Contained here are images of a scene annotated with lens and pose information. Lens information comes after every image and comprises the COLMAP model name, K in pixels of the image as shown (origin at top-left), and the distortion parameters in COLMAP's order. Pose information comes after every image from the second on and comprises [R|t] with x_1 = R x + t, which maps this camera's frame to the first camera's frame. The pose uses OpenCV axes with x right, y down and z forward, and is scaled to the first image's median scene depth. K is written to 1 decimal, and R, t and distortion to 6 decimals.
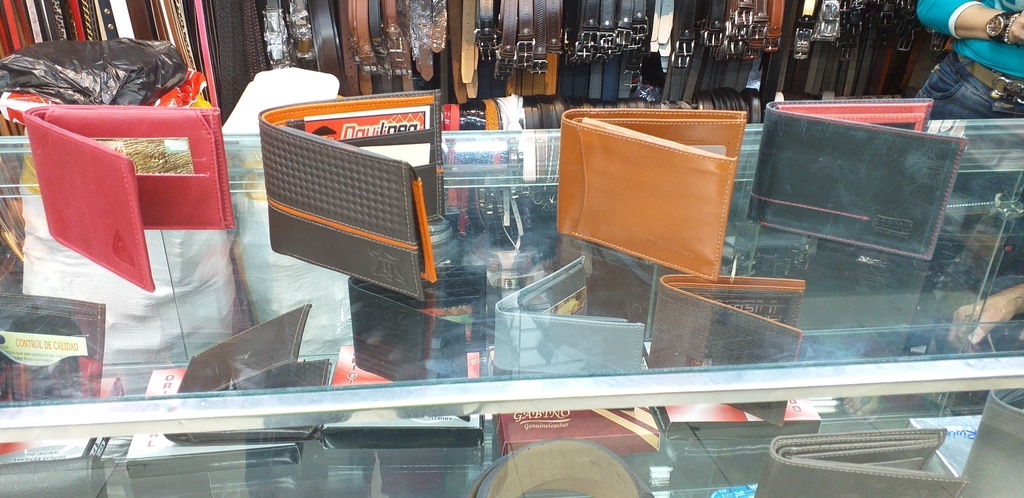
lens RADIAL K [[1067.0, 0, 515.5], [0, 1067.0, 250.0], [0, 0, 1]] dist [0.231137, -0.023320]
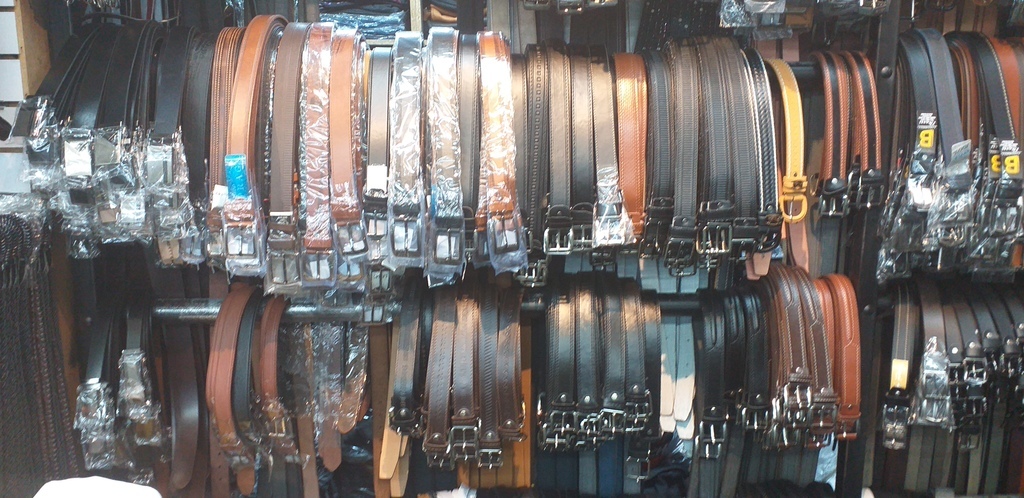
lens RADIAL K [[1067.0, 0, 510.5], [0, 1067.0, 248.5], [0, 0, 1]] dist [0.231137, -0.023320]
pose [[0.996845, -0.002415, -0.079341, 0.085346], [-0.017245, 0.969075, -0.246162, -0.129266], [0.077482, 0.246753, 0.965976, 0.316298]]
